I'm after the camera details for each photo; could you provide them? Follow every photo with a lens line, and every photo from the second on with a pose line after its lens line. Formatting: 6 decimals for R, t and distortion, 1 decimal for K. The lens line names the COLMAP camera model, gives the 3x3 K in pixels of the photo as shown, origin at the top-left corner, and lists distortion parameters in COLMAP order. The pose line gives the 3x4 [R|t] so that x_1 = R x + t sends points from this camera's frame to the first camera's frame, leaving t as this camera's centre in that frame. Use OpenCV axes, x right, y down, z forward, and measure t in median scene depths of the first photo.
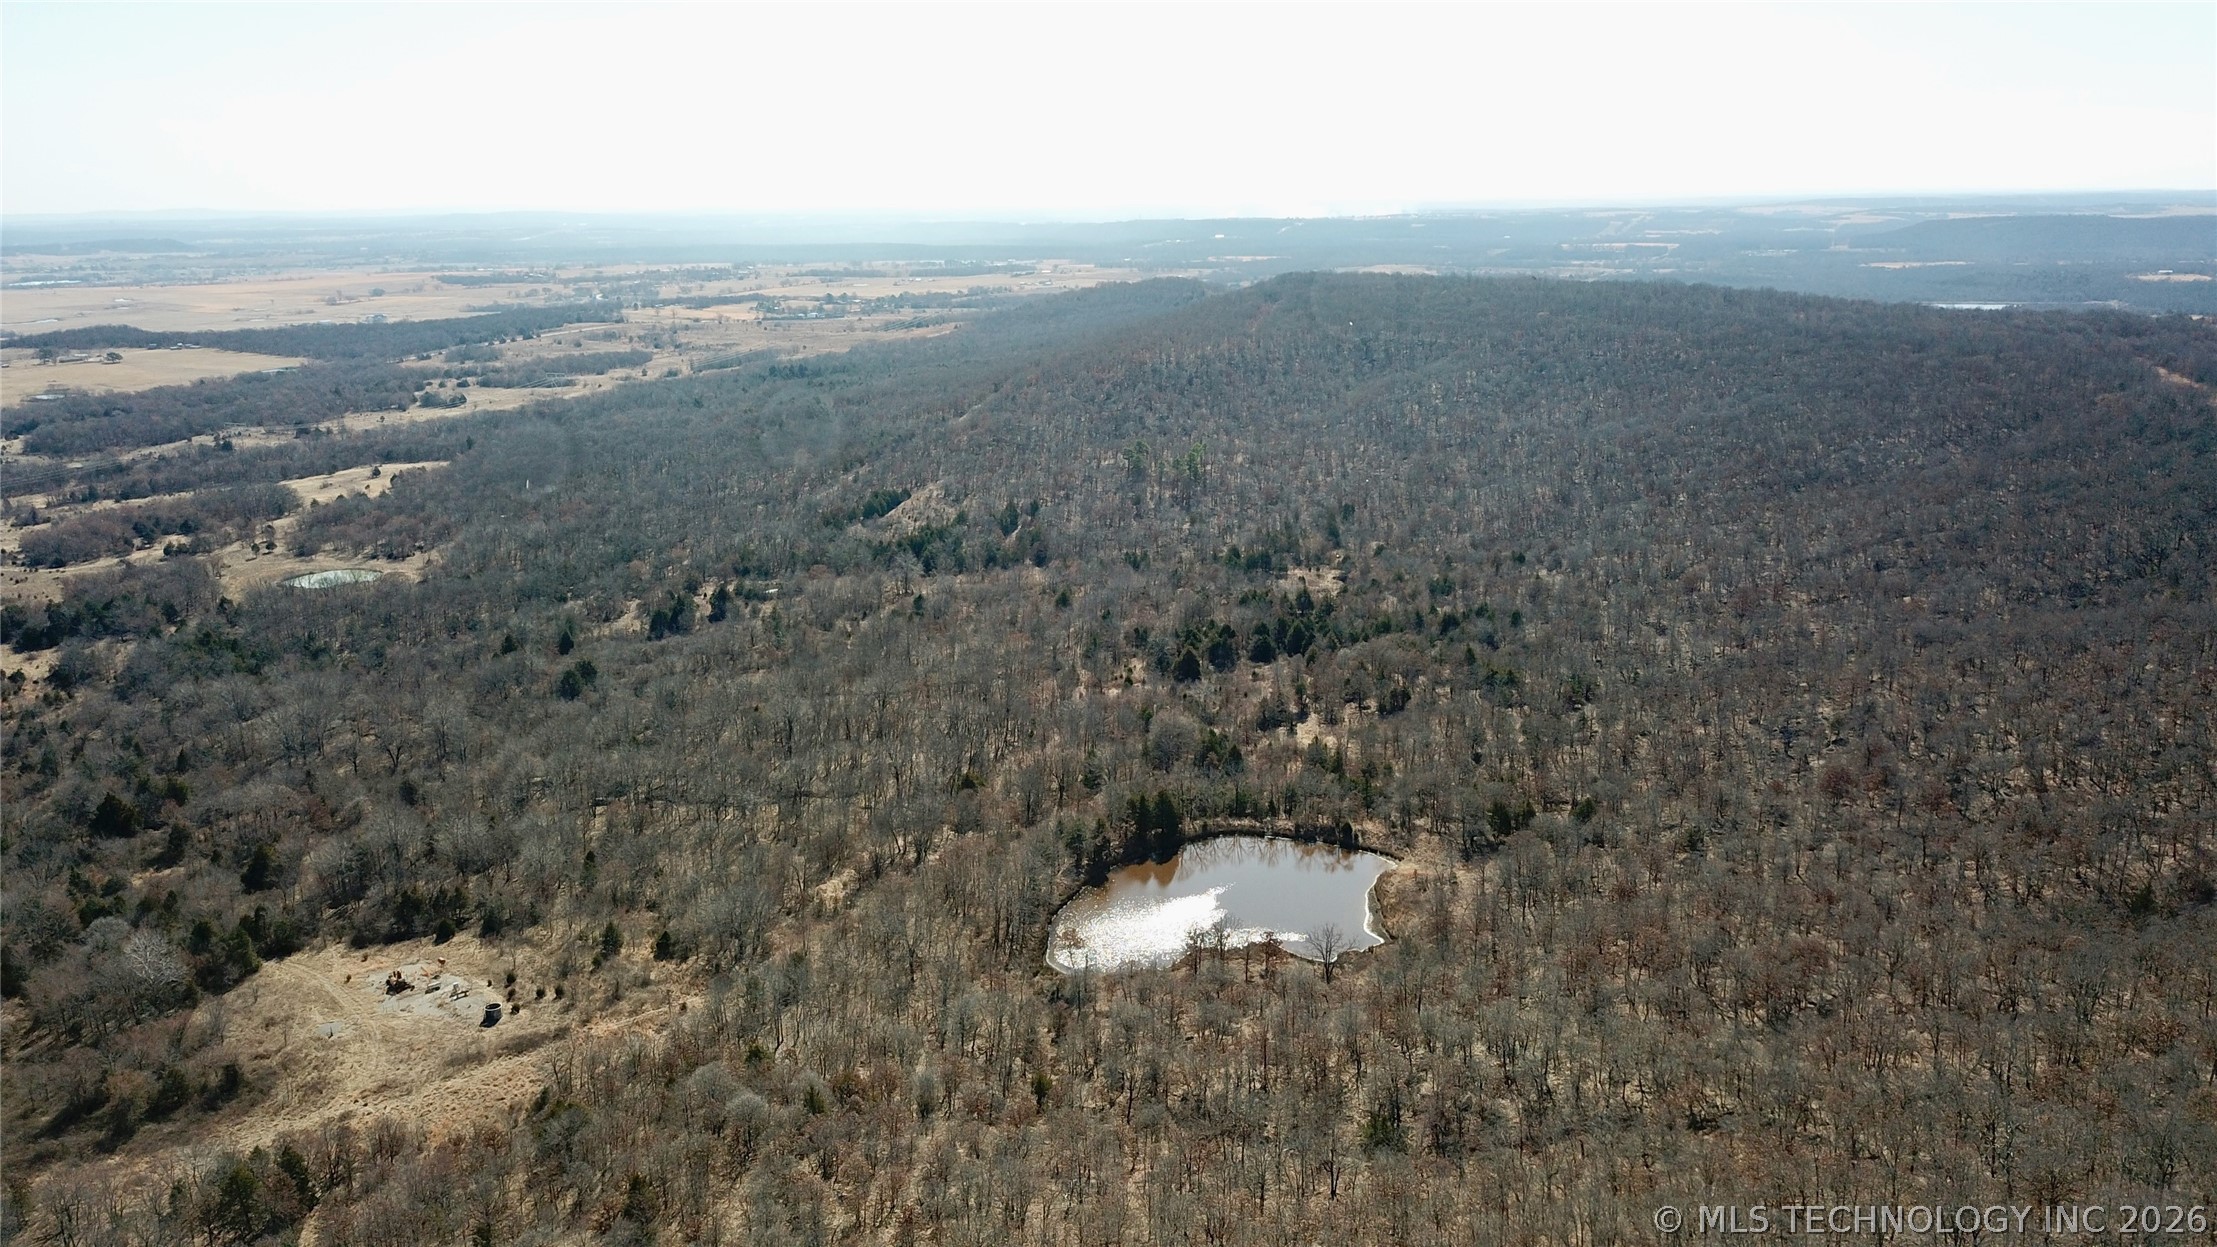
lens RADIAL K [[1712.7, 0, 1108.5], [0, 1712.7, 623.5], [0, 0, 1]] dist [0.006342, 0.012596]
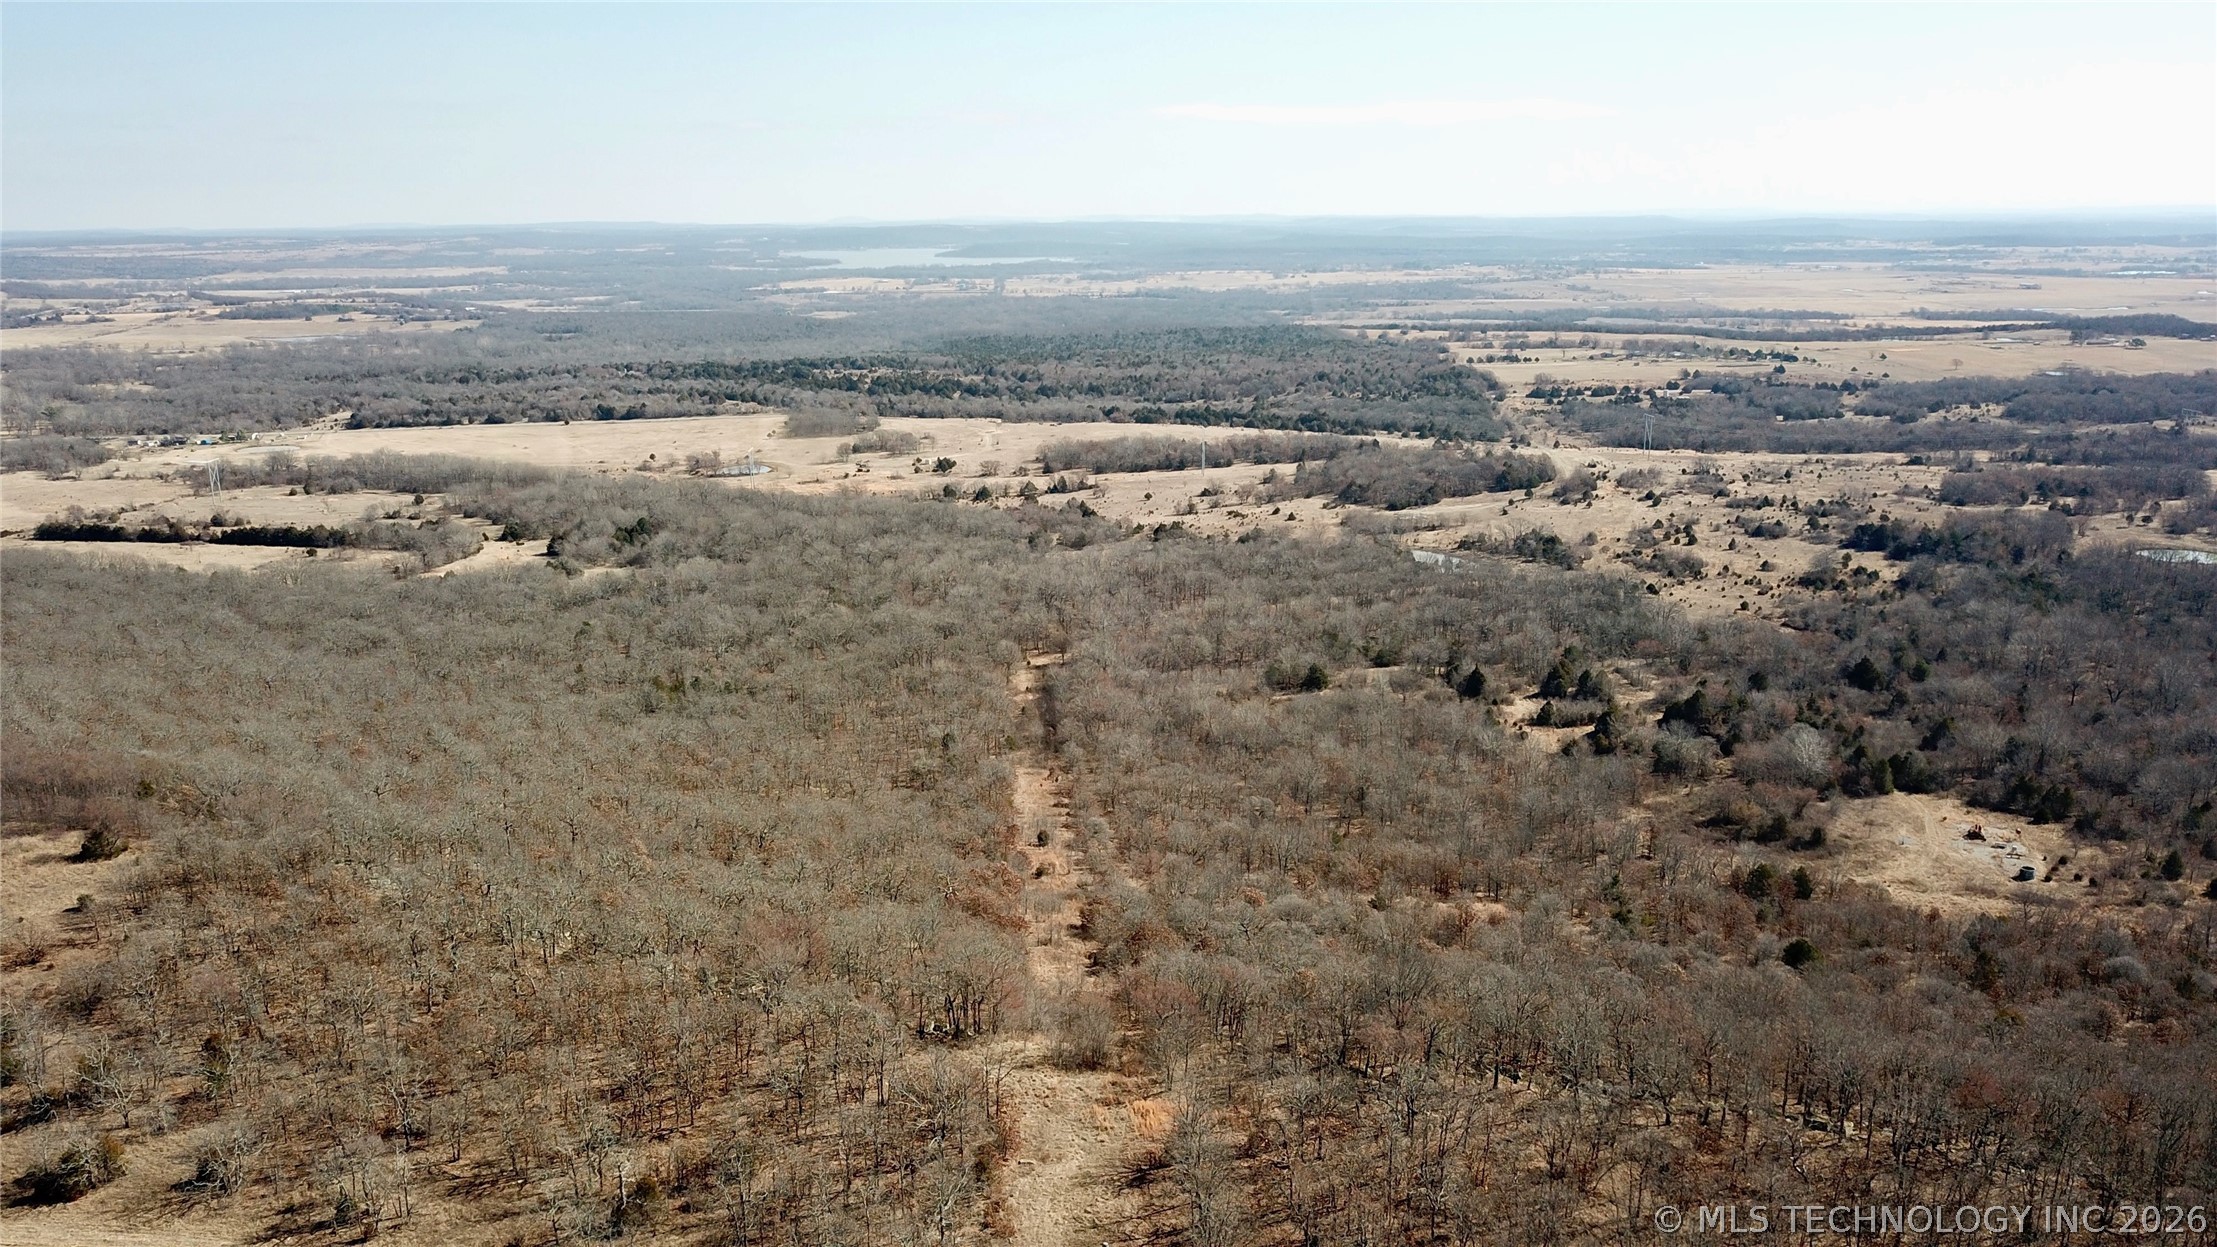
lens RADIAL K [[1712.7, 0, 1108.5], [0, 1712.7, 623.5], [0, 0, 1]] dist [0.006342, 0.012596]
pose [[0.463473, 0.218850, -0.858660, 0.178950], [-0.214744, 0.967875, 0.130776, 0.019989], [0.859696, 0.123781, 0.495581, -0.091346]]
